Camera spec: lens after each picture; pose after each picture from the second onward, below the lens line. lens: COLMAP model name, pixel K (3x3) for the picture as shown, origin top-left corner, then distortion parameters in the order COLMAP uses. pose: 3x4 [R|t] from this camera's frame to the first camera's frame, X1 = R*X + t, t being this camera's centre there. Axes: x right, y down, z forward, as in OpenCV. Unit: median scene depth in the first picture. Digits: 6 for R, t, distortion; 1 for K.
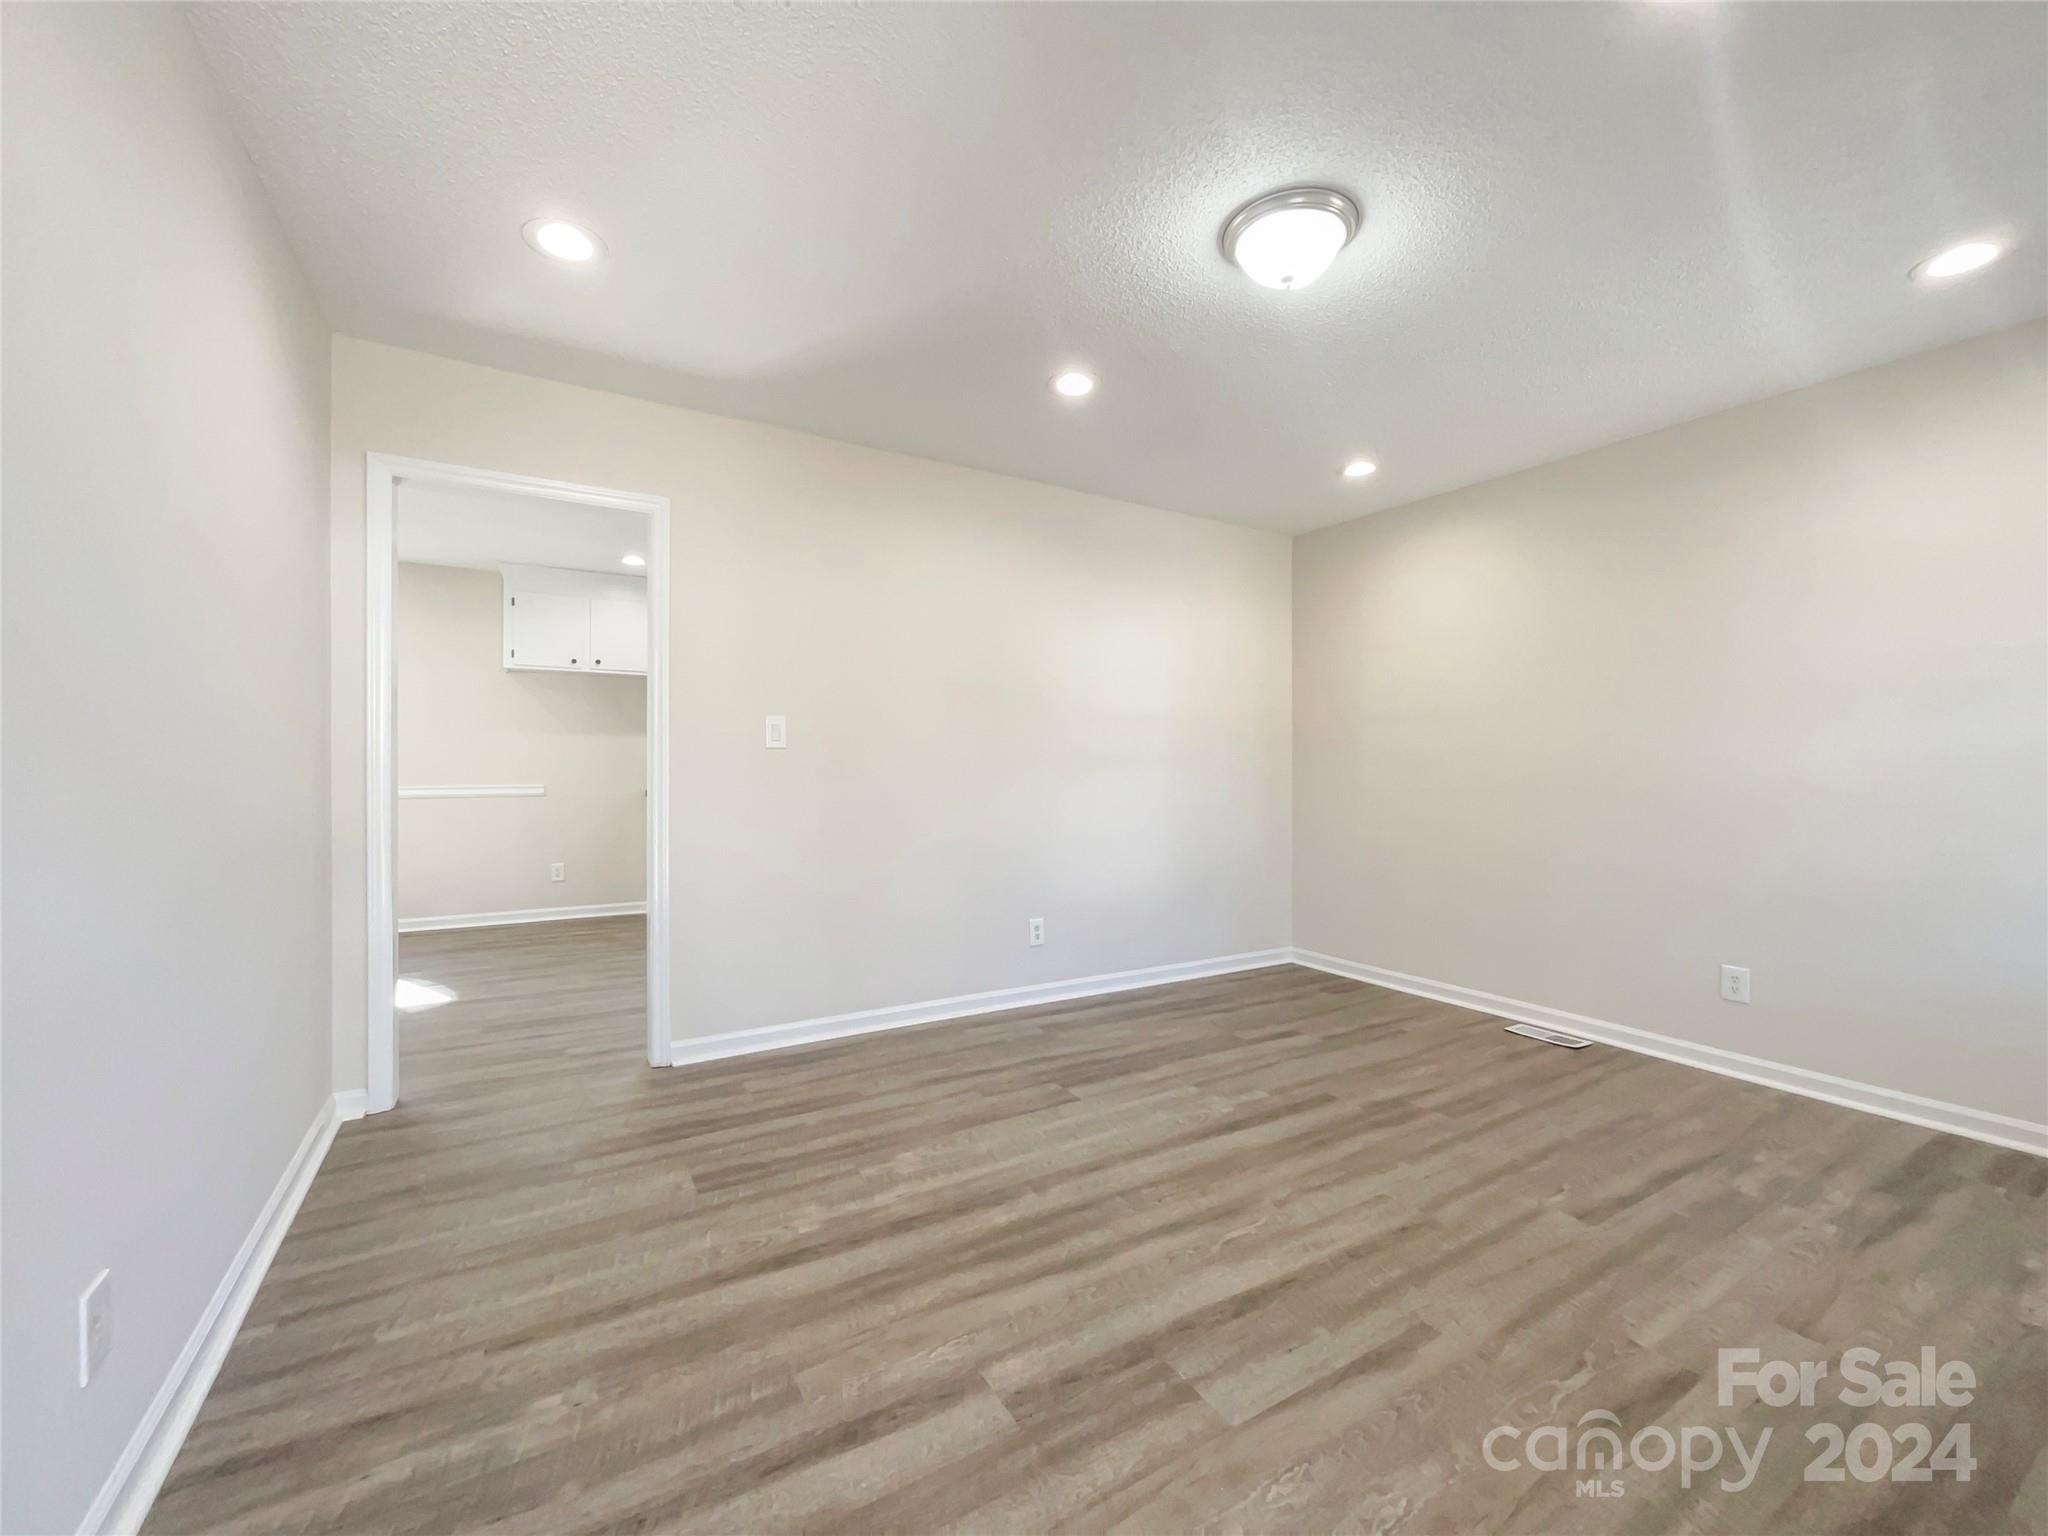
lens RADIAL K [[824.6, 0, 1024.0], [0, 824.6, 768.0], [0, 0, 1]] dist [-0.013454, 0.007513]
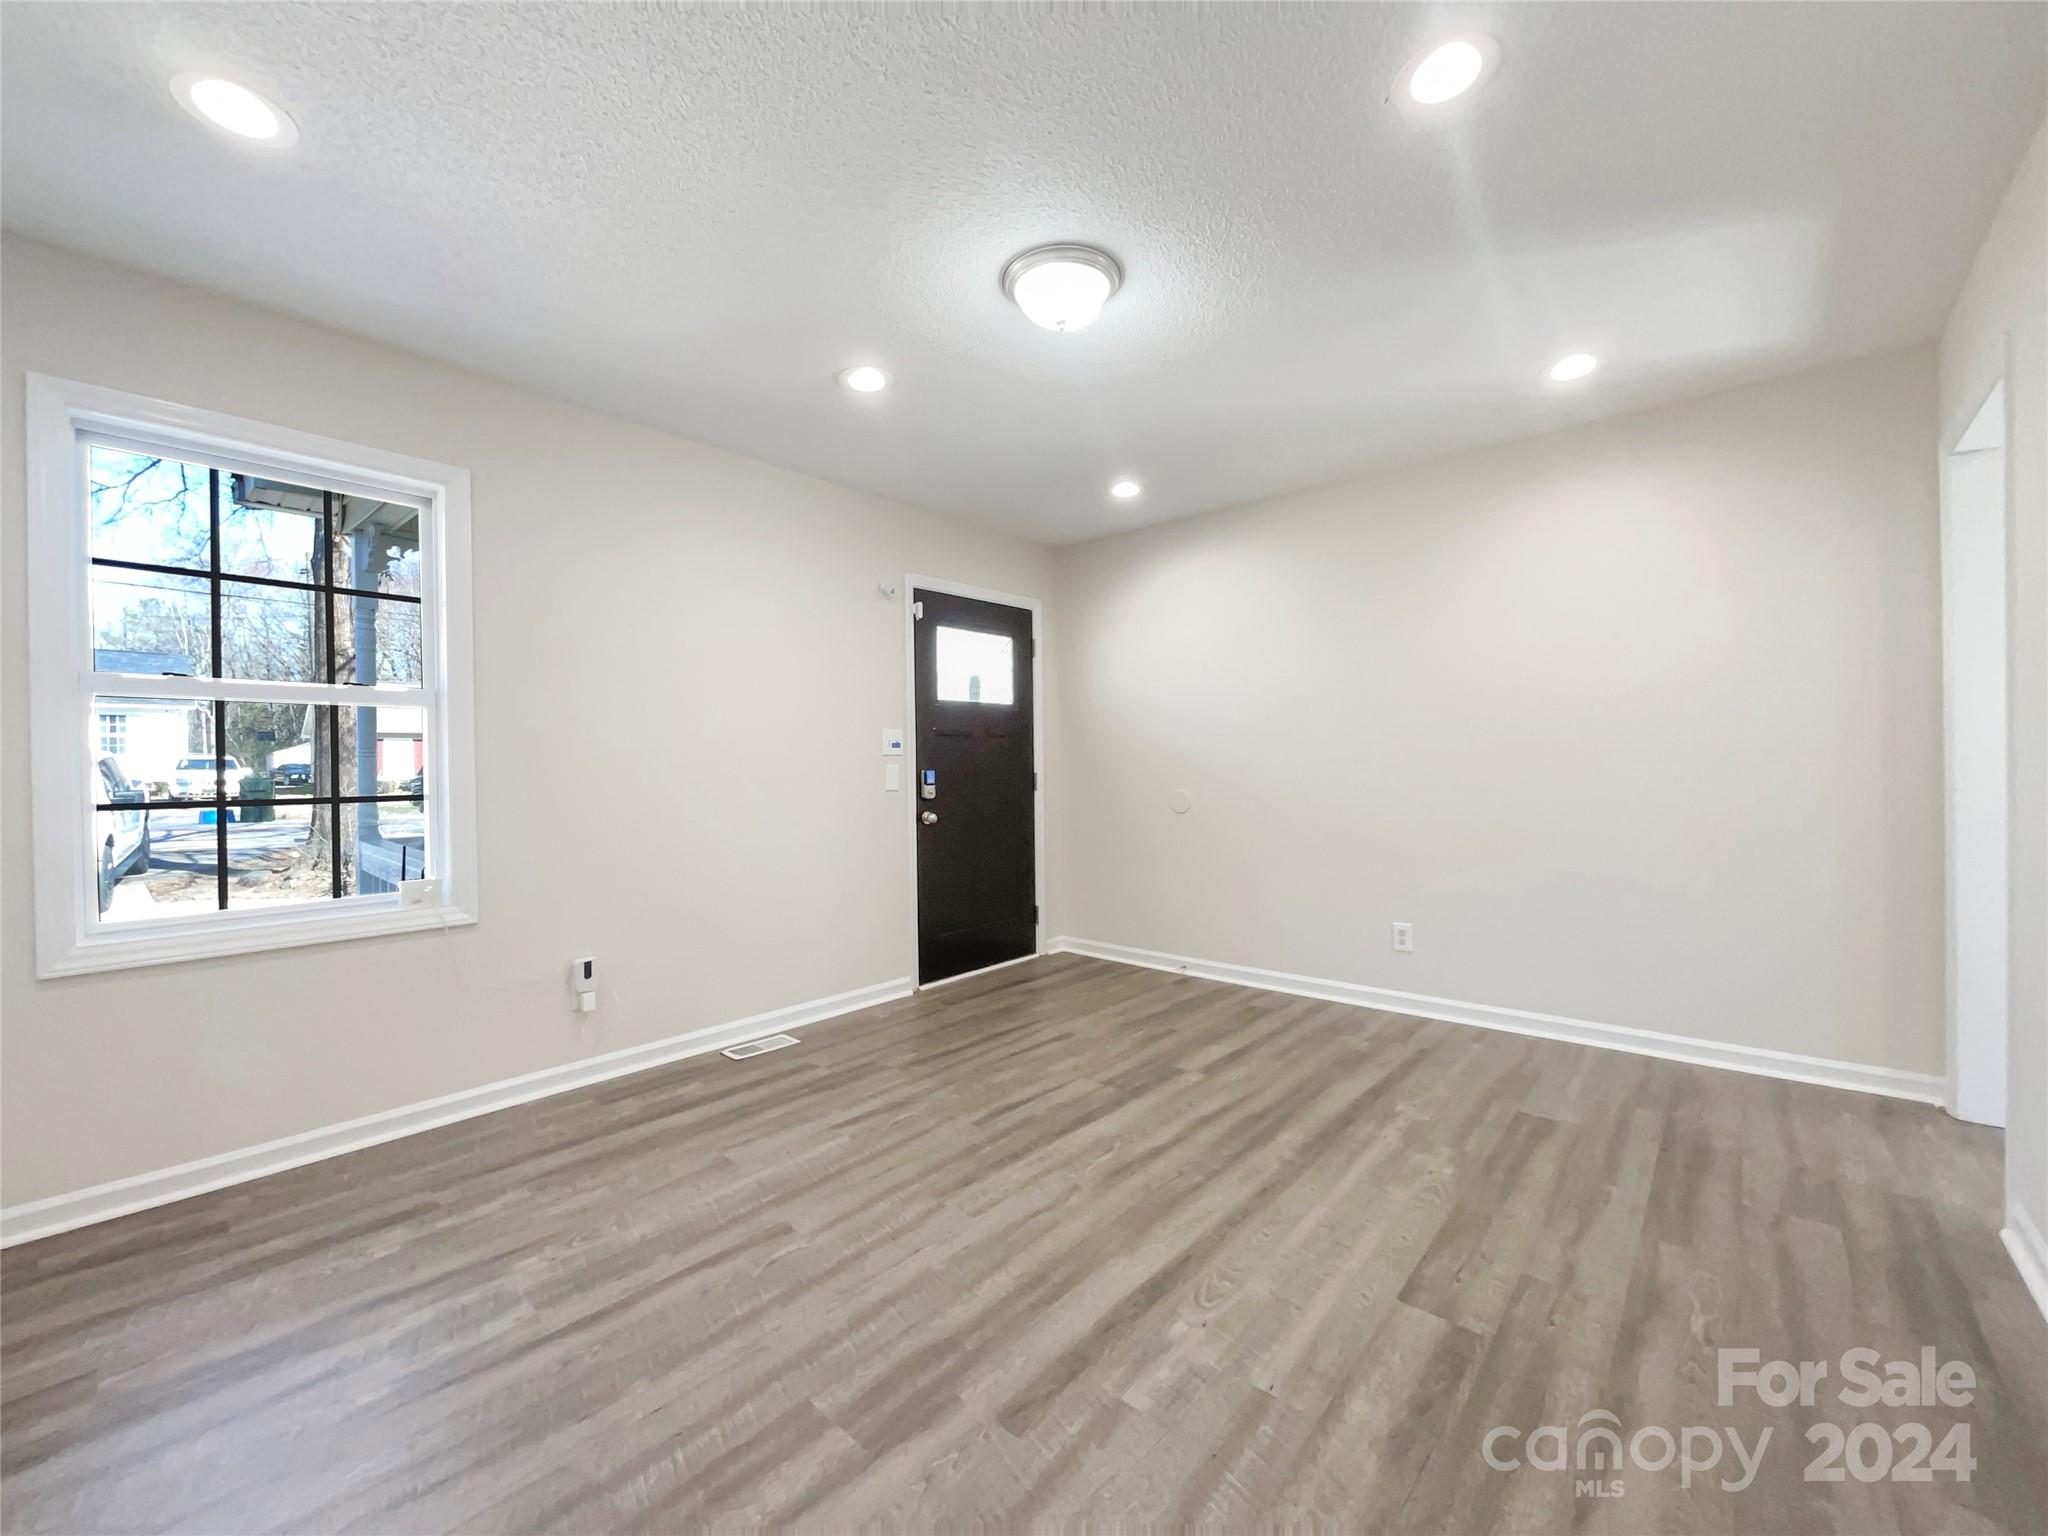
lens RADIAL K [[824.6, 0, 1024.0], [0, 824.6, 768.0], [0, 0, 1]] dist [-0.013454, 0.007513]
pose [[-0.952612, 0.007254, -0.304100, 0.660042], [0.007452, 0.999972, 0.000508, -0.000978], [0.304095, -0.001782, -0.952640, 1.898730]]
